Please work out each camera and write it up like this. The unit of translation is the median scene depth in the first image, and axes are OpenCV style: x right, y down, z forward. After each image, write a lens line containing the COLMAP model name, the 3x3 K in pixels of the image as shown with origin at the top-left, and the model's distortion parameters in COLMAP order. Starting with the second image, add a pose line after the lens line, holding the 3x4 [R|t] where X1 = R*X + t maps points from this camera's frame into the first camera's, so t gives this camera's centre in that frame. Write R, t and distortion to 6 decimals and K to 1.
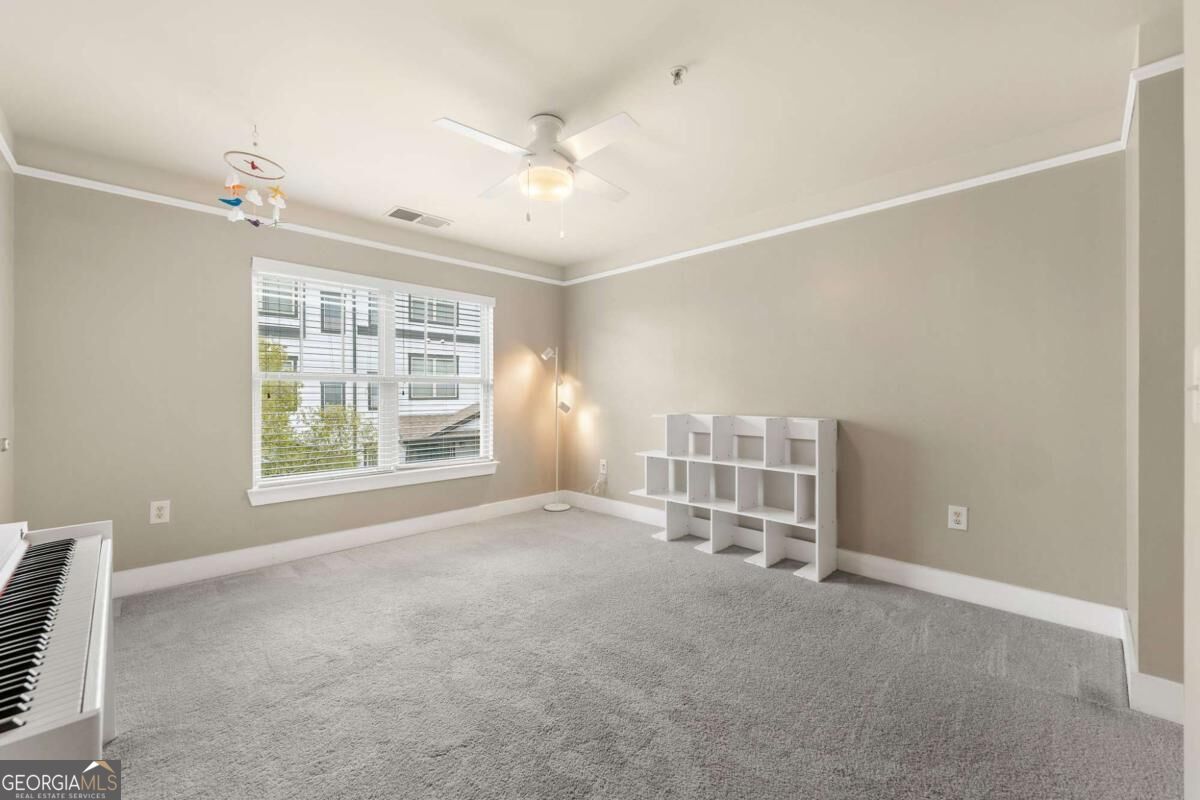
lens RADIAL K [[483.8, 0, 598.5], [0, 483.8, 398.0], [0, 0, 1]] dist [-0.000205, -0.000073]
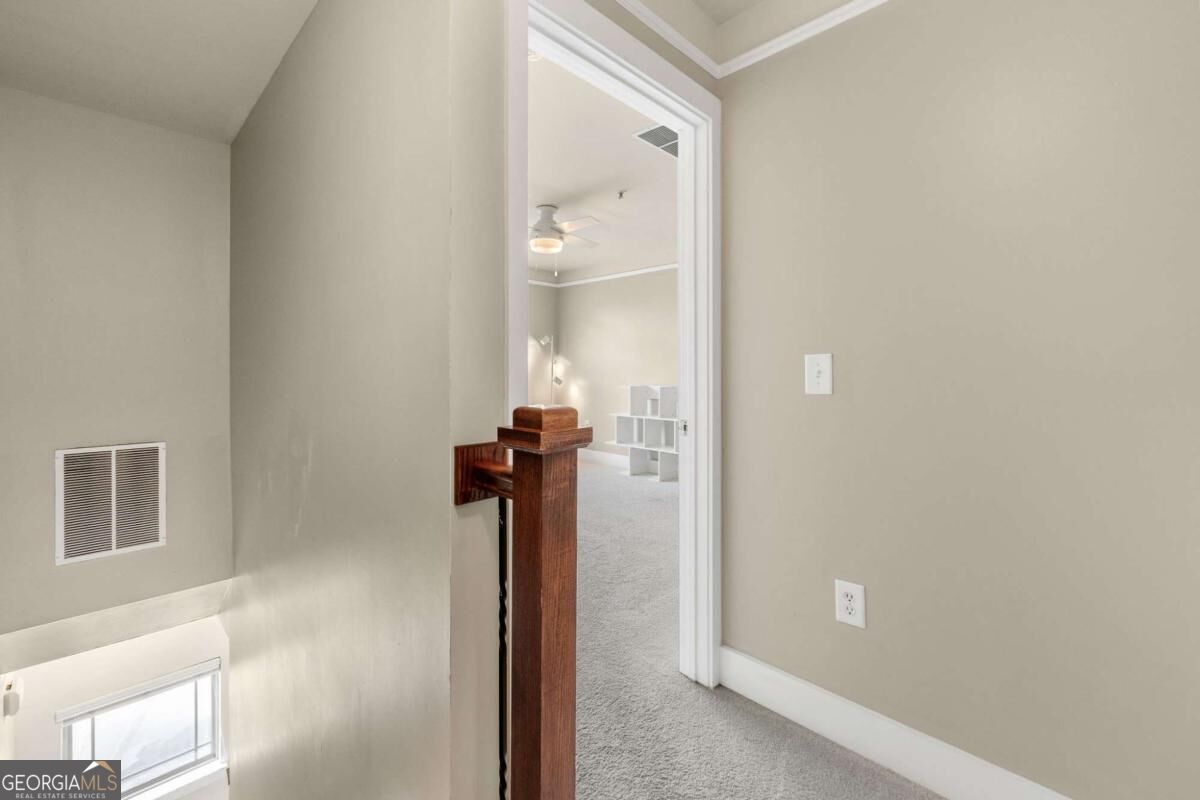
lens RADIAL K [[493.9, 0, 597.5], [0, 493.9, 376.1], [0, 0, 1]] dist [-0.001569, -0.000085]
pose [[0.999969, 0.004703, 0.006351, 0.036522], [-0.004757, 0.999953, 0.008477, -0.006392], [-0.006311, -0.008507, 0.999944, -0.436868]]
